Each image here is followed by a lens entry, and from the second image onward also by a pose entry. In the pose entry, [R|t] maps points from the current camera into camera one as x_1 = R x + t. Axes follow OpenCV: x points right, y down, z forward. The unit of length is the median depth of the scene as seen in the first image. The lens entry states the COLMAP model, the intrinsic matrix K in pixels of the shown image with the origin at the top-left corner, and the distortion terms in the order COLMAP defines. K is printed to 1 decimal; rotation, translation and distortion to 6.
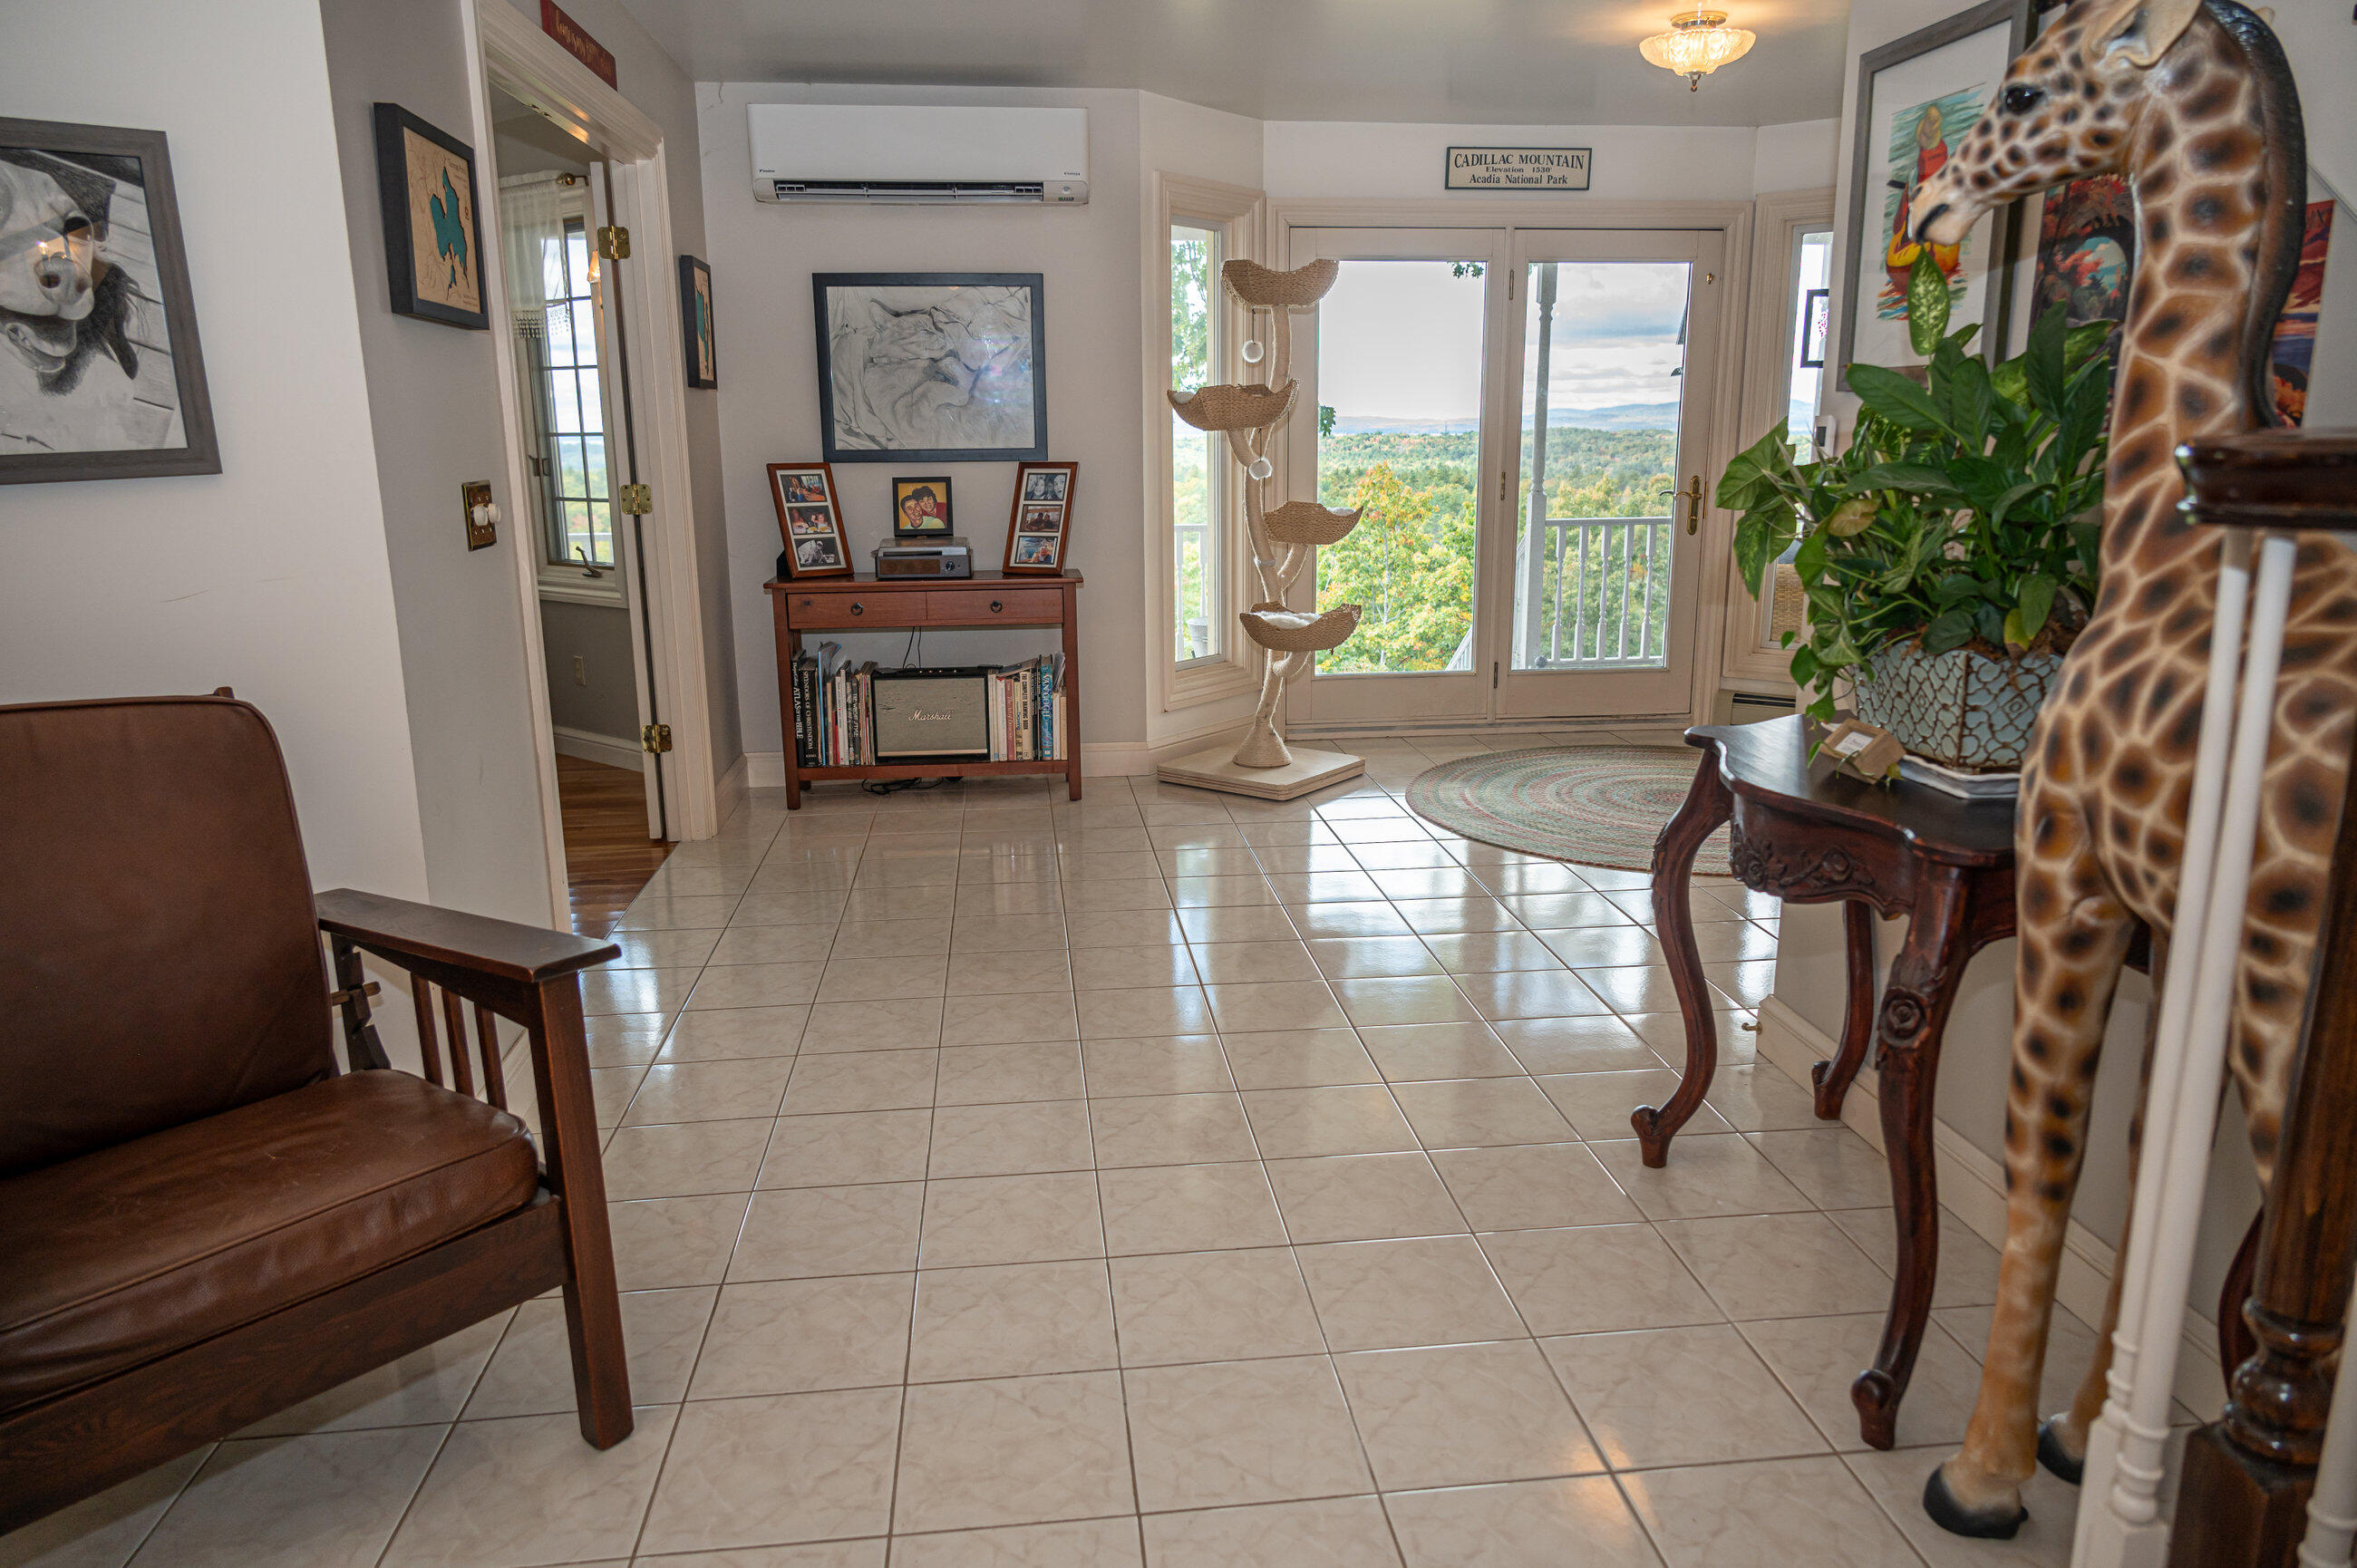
lens RADIAL K [[1548.9, 0, 1185.6], [0, 1548.9, 781.5], [0, 0, 1]] dist [0.005078, -0.005382]
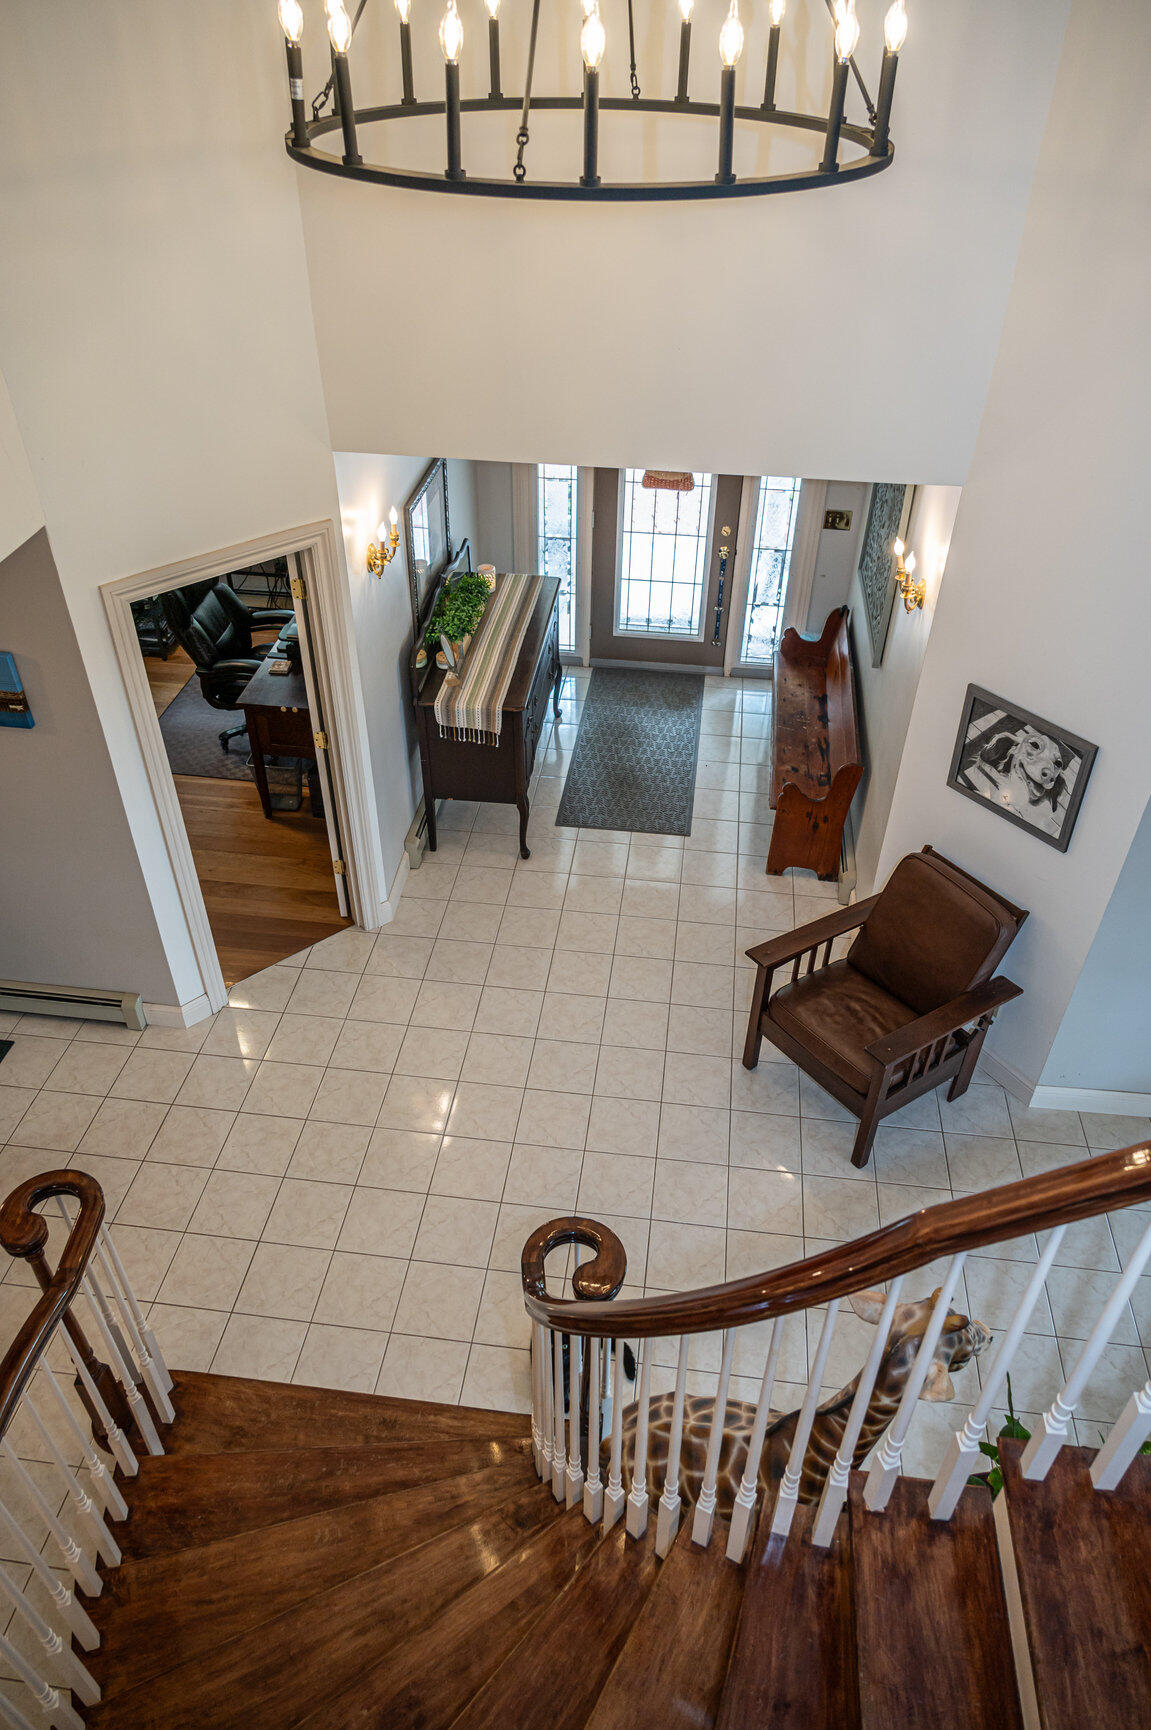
lens RADIAL K [[1166.9, 0, 578.3], [0, 1166.9, 865.1], [0, 0, 1]] dist [0.002453, -0.003614]
pose [[-0.234753, 0.610199, -0.756669, 1.099049], [-0.222414, 0.724054, 0.652900, -1.331983], [0.946268, 0.321564, -0.034257, 0.322577]]
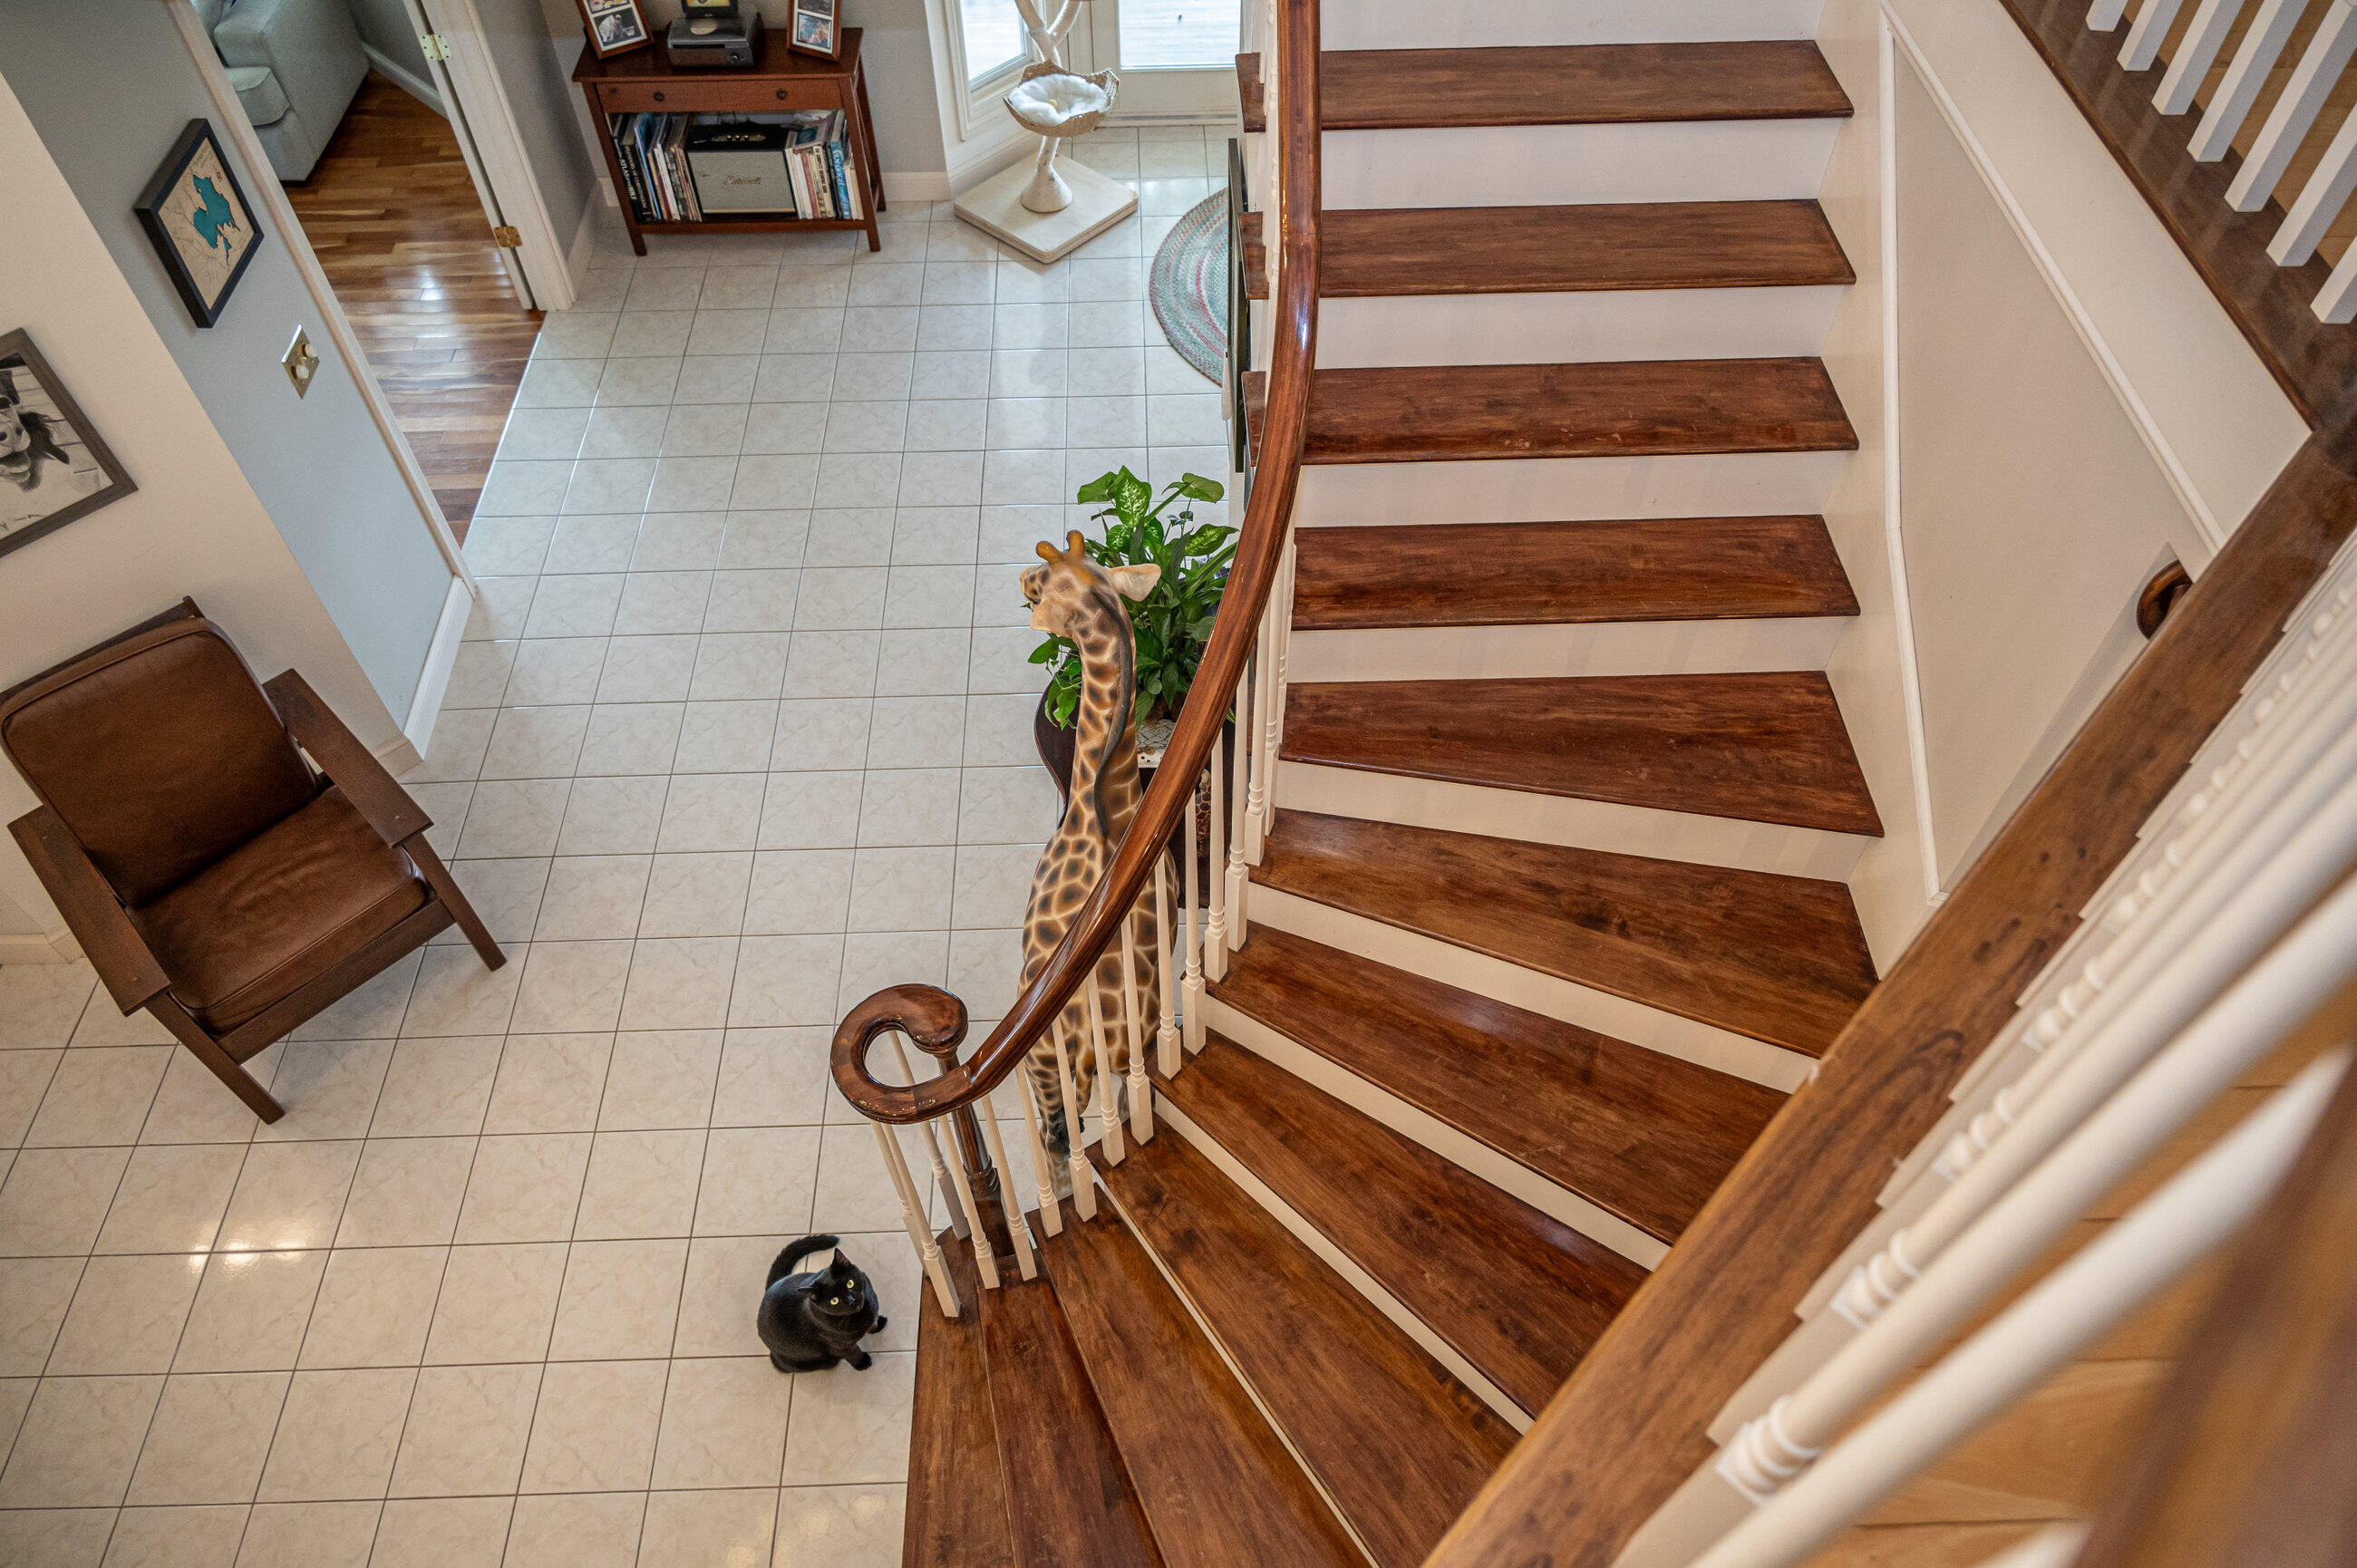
lens RADIAL K [[1589.6, 0, 1189.0], [0, 1589.6, 780.7], [0, 0, 1]] dist [0.002453, -0.003614]
pose [[0.996727, 0.067596, -0.044341, 0.619946], [-0.024881, 0.778375, 0.627306, -1.098494], [0.076918, -0.624150, 0.777509, -0.447380]]
